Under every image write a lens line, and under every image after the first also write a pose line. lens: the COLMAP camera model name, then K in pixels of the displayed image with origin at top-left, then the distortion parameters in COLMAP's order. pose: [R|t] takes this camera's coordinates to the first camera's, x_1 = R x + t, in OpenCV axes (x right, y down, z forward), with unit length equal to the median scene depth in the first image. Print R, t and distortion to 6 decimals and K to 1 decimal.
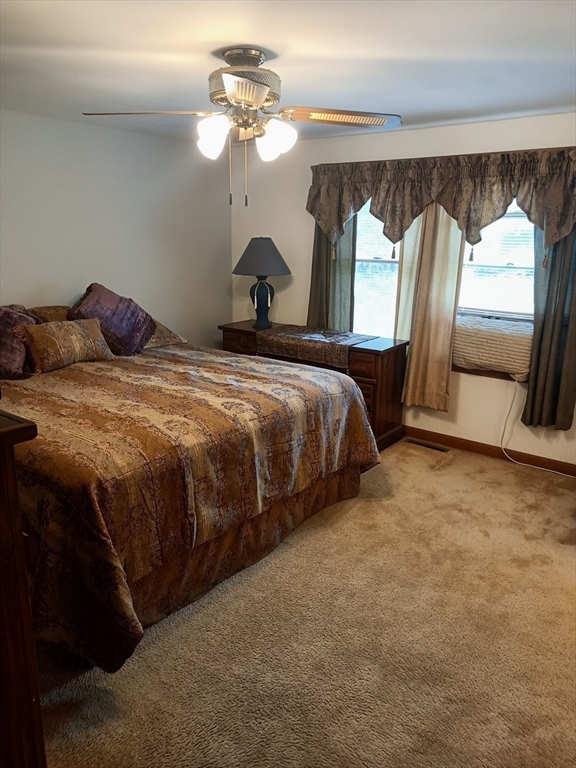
lens RADIAL K [[571.9, 0, 288.8], [0, 571.9, 380.0], [0, 0, 1]] dist [0.056914, -0.051395]
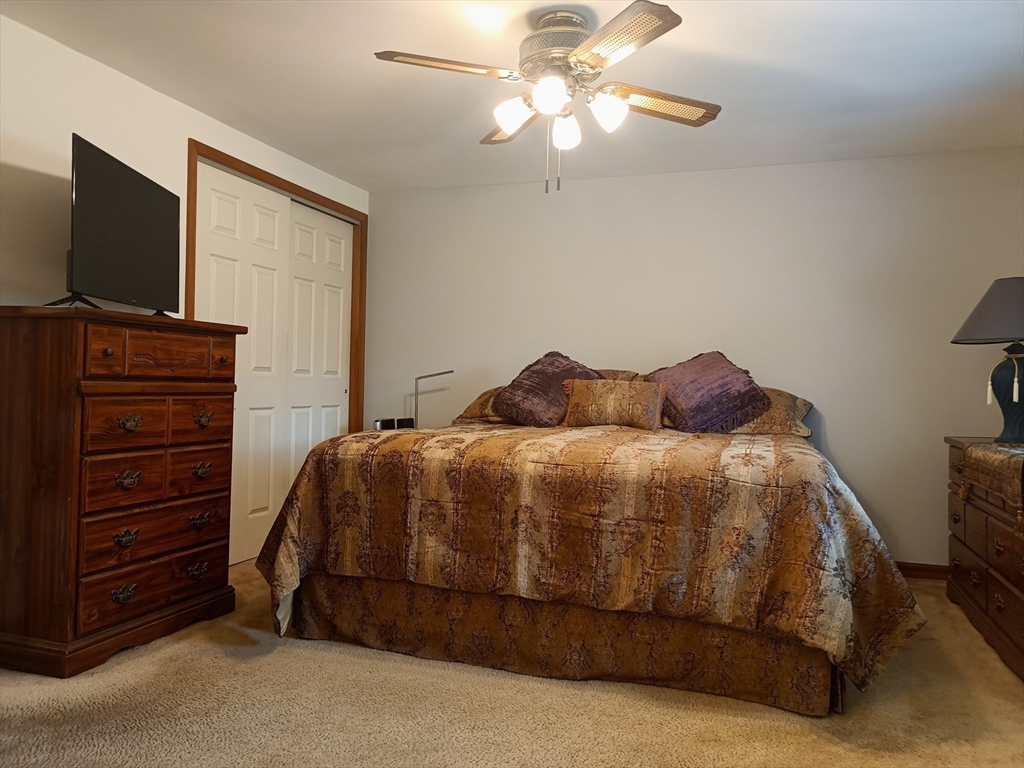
lens RADIAL K [[762.5, 0, 507.7], [0, 762.5, 383.2], [0, 0, 1]] dist [0.056914, -0.051395]
pose [[0.327112, -0.006833, -0.944961, 0.881379], [-0.259149, 0.960989, -0.096657, 0.079022], [0.908757, 0.276504, 0.312580, 0.645009]]
